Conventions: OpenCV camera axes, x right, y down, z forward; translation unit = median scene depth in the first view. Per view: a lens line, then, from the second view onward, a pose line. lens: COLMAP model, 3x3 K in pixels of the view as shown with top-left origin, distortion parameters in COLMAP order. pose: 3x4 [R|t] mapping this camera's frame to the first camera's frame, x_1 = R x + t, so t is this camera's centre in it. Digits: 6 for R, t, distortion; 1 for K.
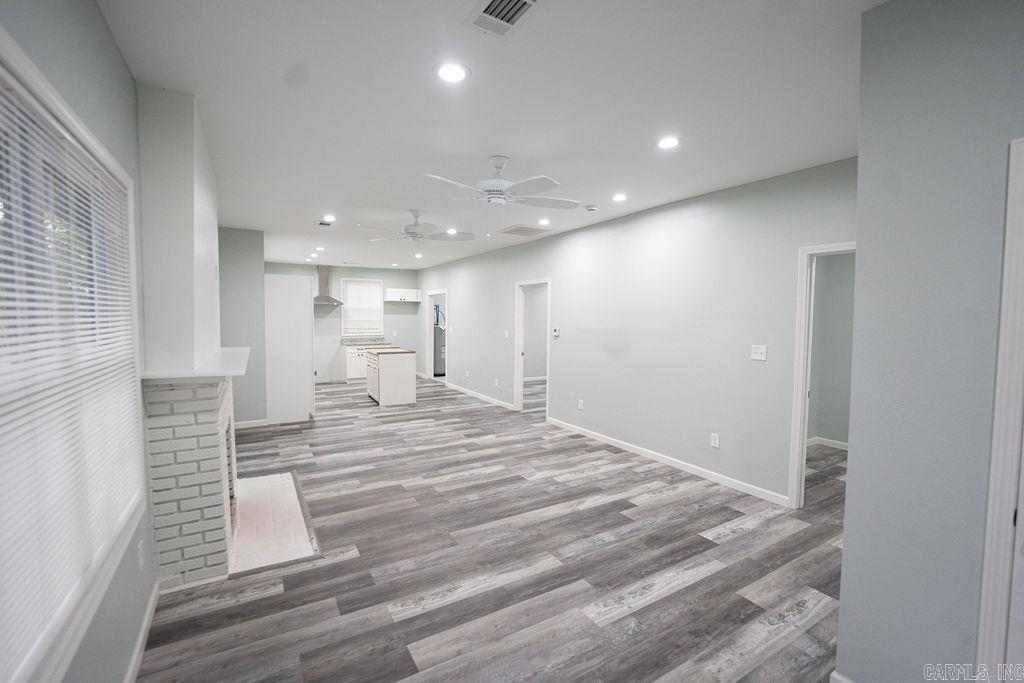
lens RADIAL K [[434.0, 0, 512.0], [0, 434.0, 341.5], [0, 0, 1]] dist [-0.021297, -0.000242]
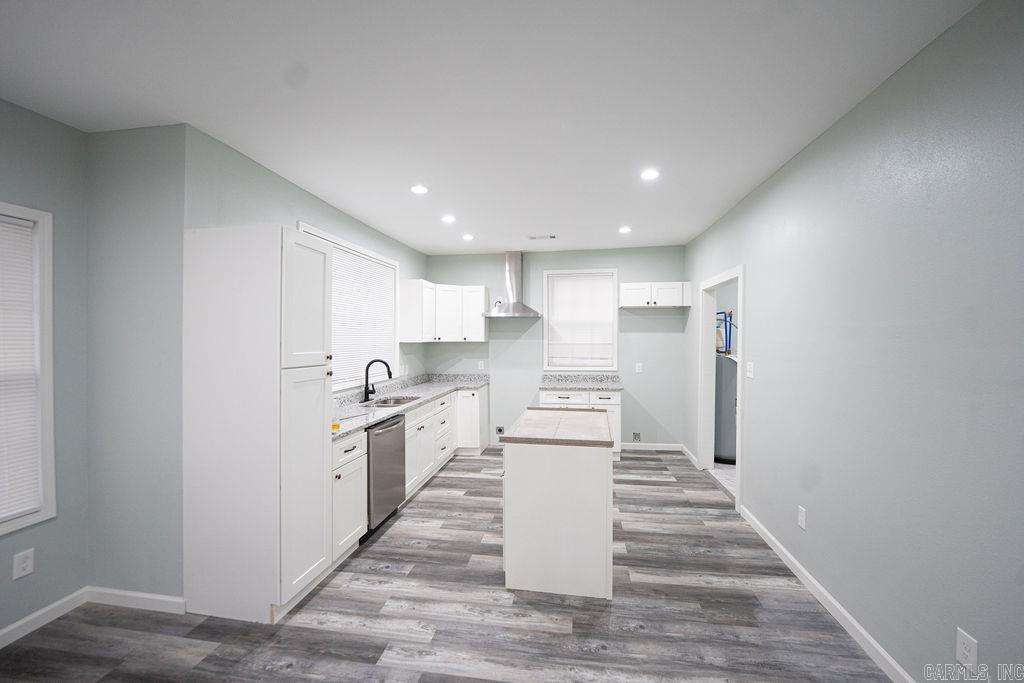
lens RADIAL K [[434.0, 0, 512.0], [0, 434.0, 341.5], [0, 0, 1]] dist [-0.021297, -0.000242]
pose [[0.764139, -0.001588, -0.645050, -0.055016], [-0.029122, 0.998892, -0.036956, -0.030547], [0.644394, 0.047025, 0.763246, 0.553470]]
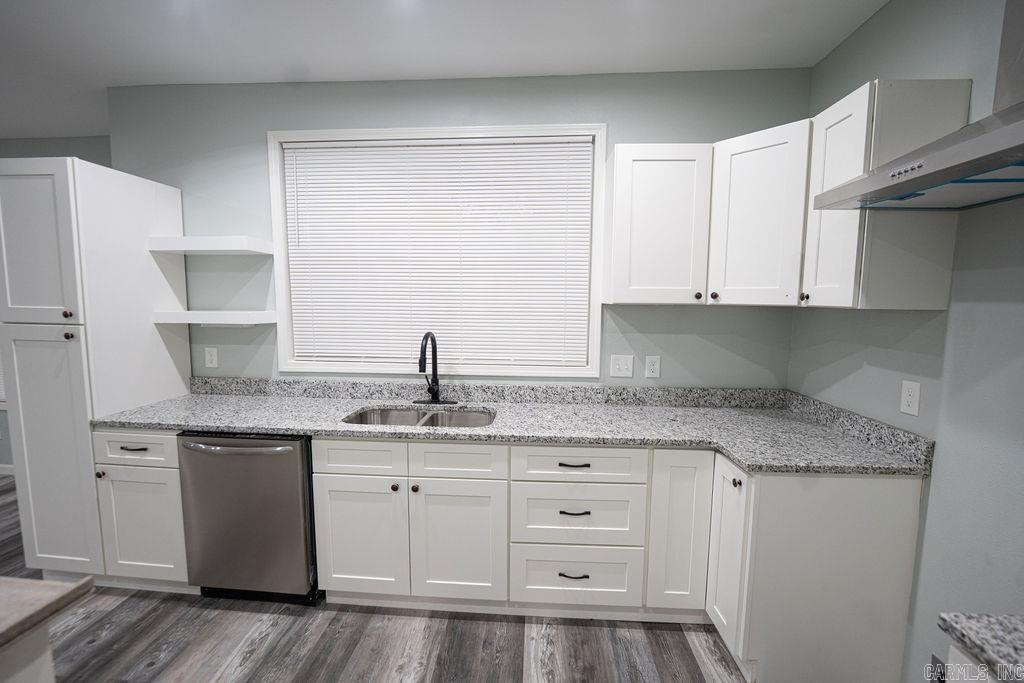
lens RADIAL K [[434.1, 0, 512.0], [0, 434.1, 341.5], [0, 0, 1]] dist [-0.031211, 0.006366]
pose [[-0.580877, 0.068766, -0.811082, -0.273281], [-0.055768, 0.990722, 0.123935, -0.050971], [0.812079, 0.117223, -0.571653, 0.968322]]
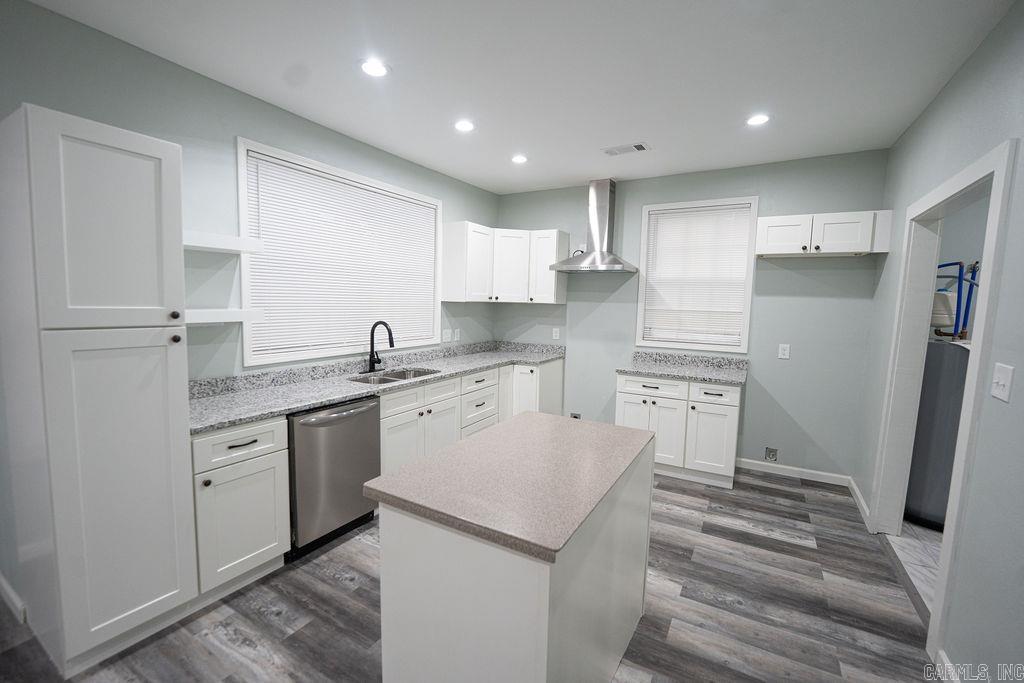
lens RADIAL K [[434.1, 0, 512.0], [0, 434.1, 341.5], [0, 0, 1]] dist [-0.031211, 0.006366]
pose [[0.475294, 0.090480, -0.875162, -0.086457], [-0.069364, 0.995455, 0.065246, -0.038044], [0.877088, 0.029693, 0.479410, 0.724402]]
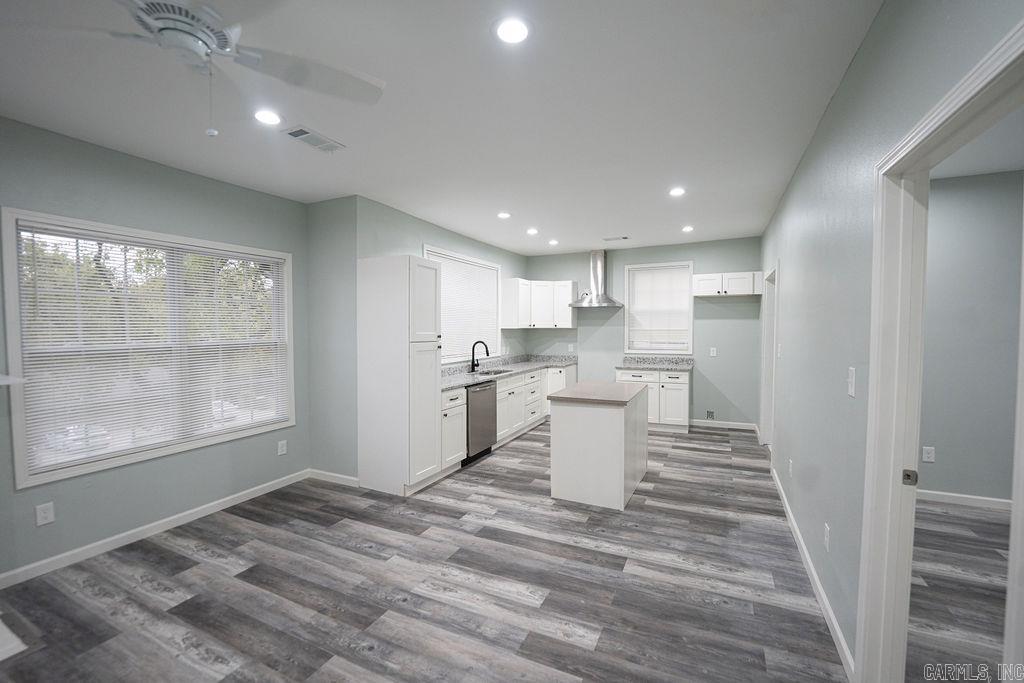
lens RADIAL K [[434.1, 0, 512.0], [0, 434.1, 341.5], [0, 0, 1]] dist [-0.031211, 0.006366]
pose [[0.544102, 0.018912, -0.838806, 0.070151], [-0.038204, 0.999267, -0.002251, -0.024107], [0.838149, 0.033271, 0.544426, 0.518748]]
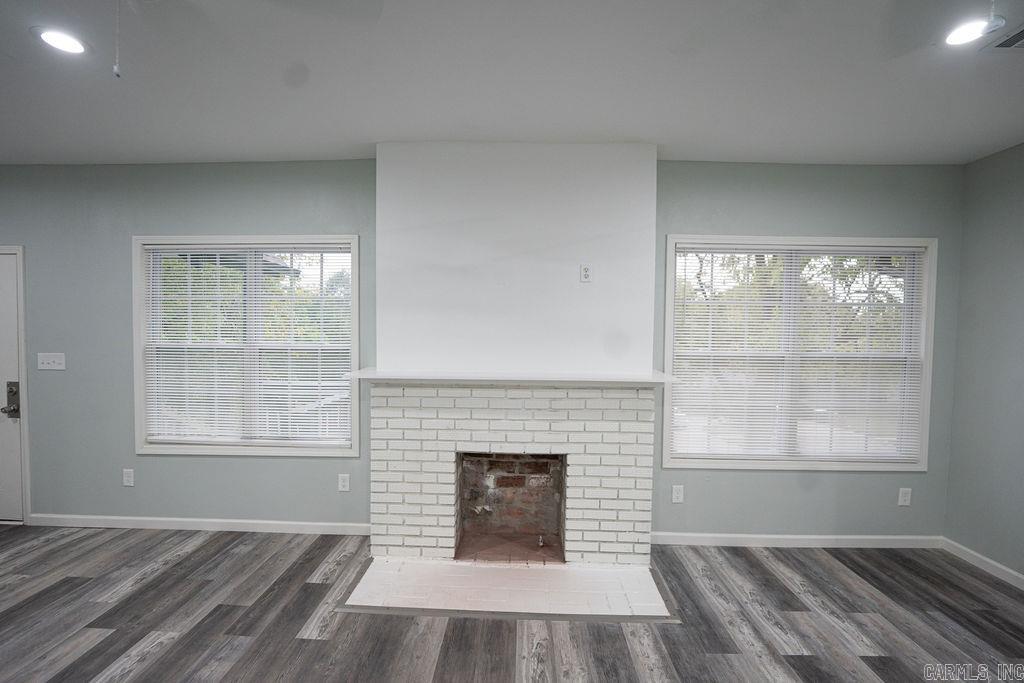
lens RADIAL K [[434.1, 0, 512.0], [0, 434.1, 341.5], [0, 0, 1]] dist [-0.031211, 0.006366]
pose [[-0.540724, 0.009088, -0.841151, 0.019586], [-0.064676, 0.996533, 0.052343, -0.025075], [0.838710, 0.082705, -0.538261, 0.478574]]
